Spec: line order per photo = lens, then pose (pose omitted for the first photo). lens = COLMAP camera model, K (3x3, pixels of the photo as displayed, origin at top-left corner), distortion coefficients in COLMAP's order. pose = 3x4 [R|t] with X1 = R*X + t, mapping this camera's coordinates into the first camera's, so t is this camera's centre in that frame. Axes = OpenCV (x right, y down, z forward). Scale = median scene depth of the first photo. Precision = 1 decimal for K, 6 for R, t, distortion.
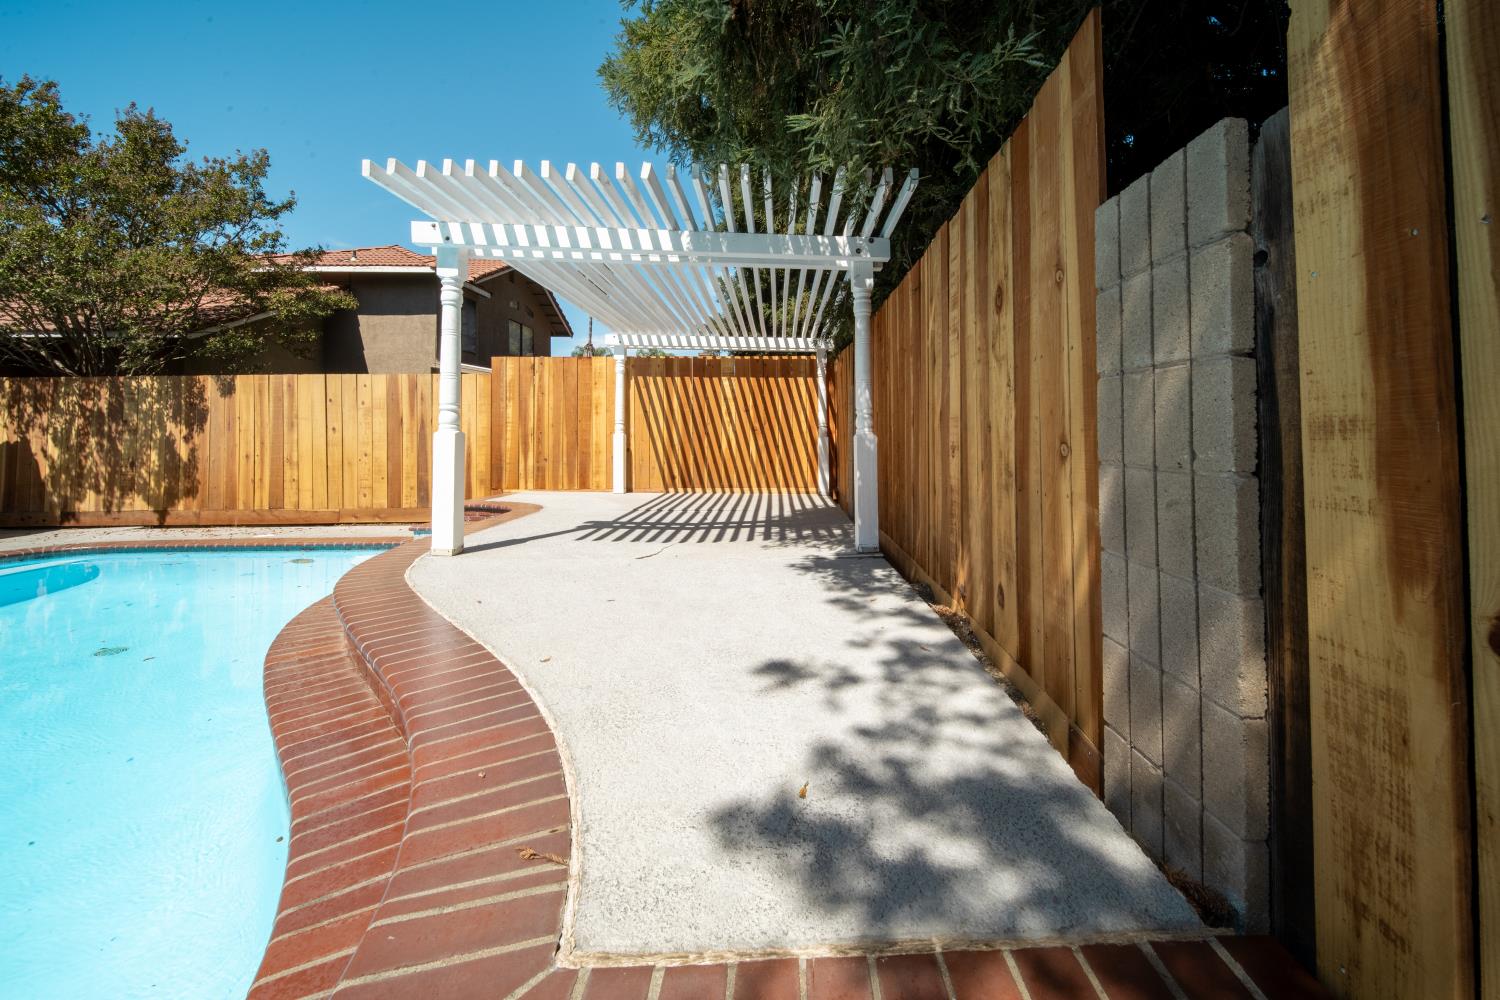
lens RADIAL K [[543.9, 0, 752.3], [0, 543.9, 503.7], [0, 0, 1]] dist [-0.003440, -0.000286]
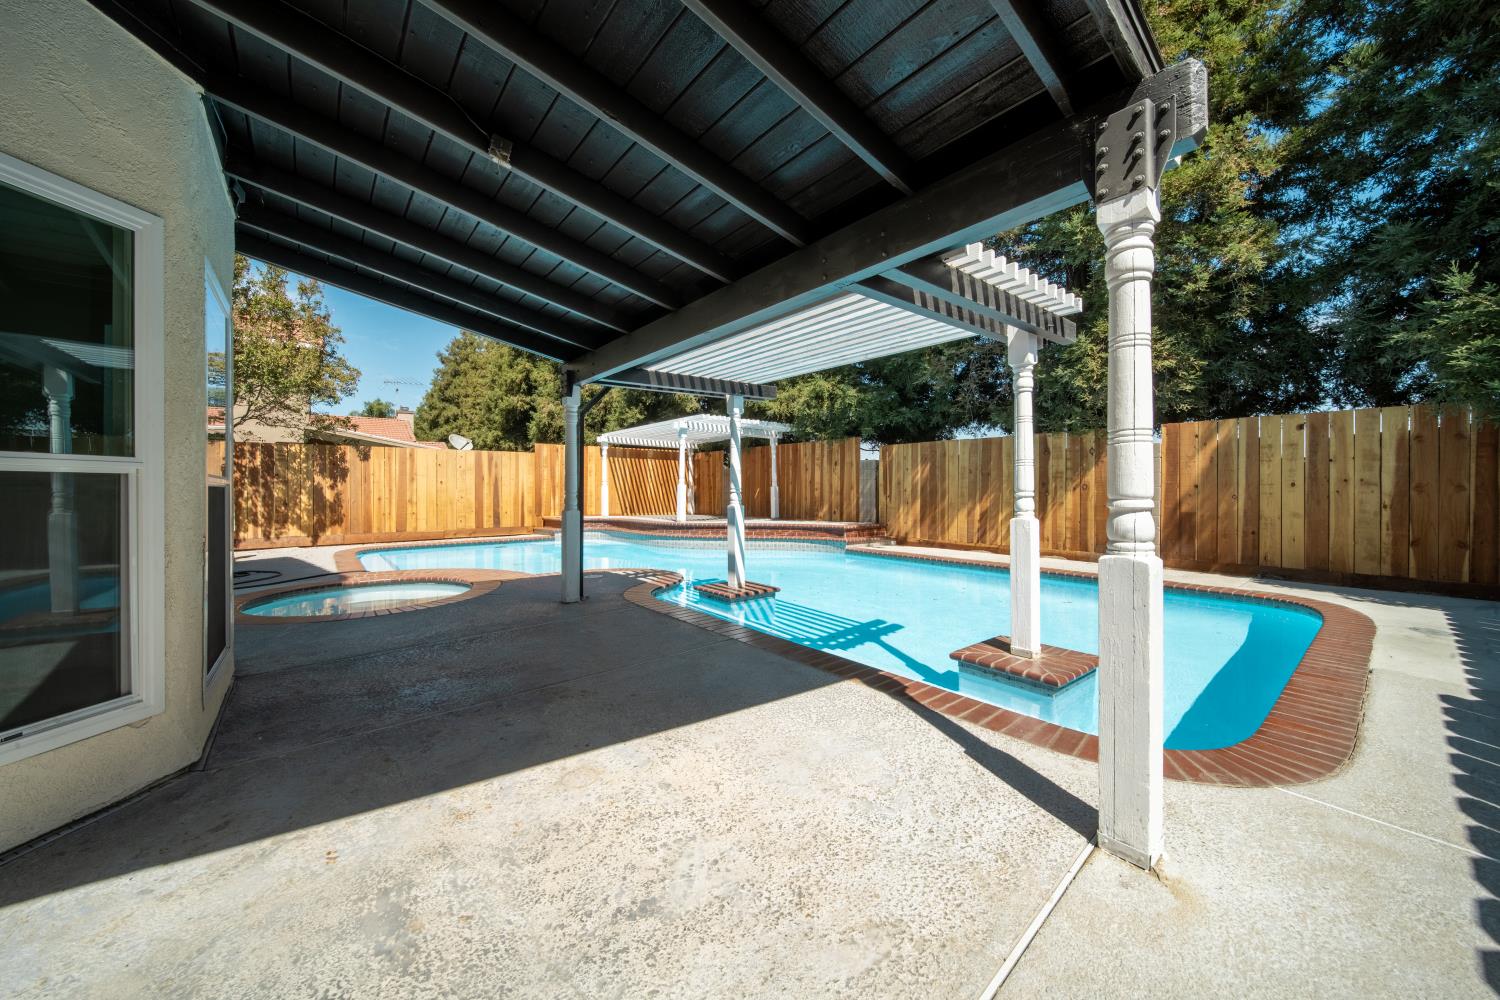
lens RADIAL K [[543.9, 0, 744.8], [0, 543.9, 494.5], [0, 0, 1]] dist [-0.003440, -0.000286]
pose [[0.790660, 0.001033, 0.612255, -1.054648], [-0.014871, 0.999736, 0.017517, -0.142975], [-0.612075, -0.022955, 0.790467, -0.884098]]
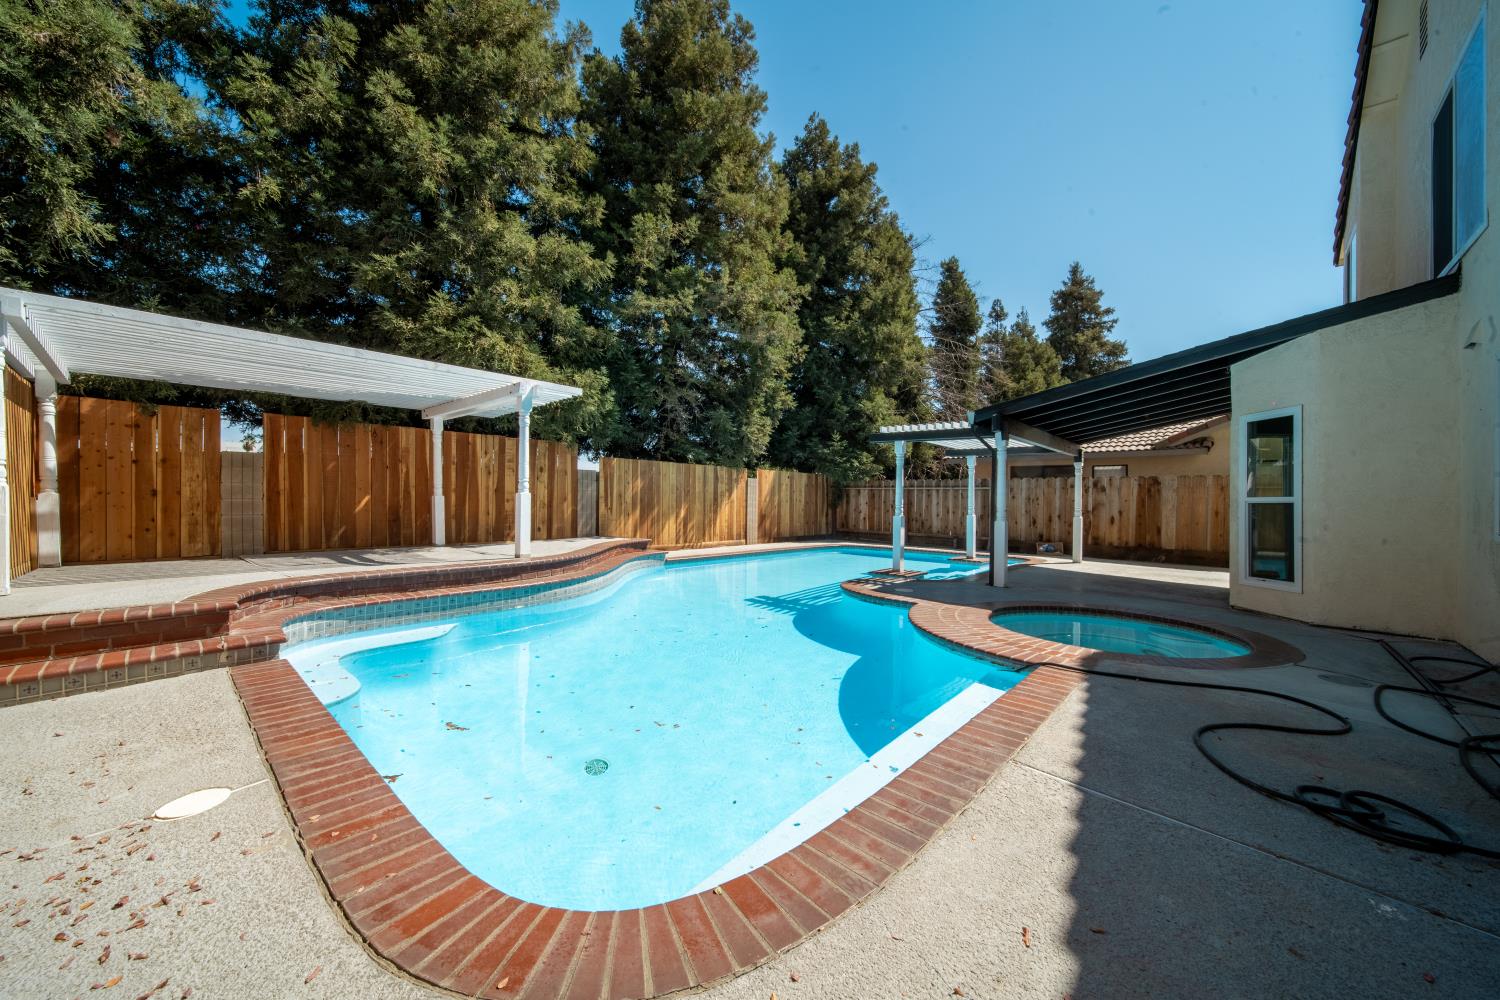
lens RADIAL K [[543.9, 0, 750.0], [0, 543.9, 503.7], [0, 0, 1]] dist [-0.003440, -0.000286]
pose [[-0.721096, 0.000095, 0.692835, -1.150938], [-0.015399, 0.999751, -0.016164, -0.112721], [-0.692664, -0.022324, -0.720915, 0.799384]]
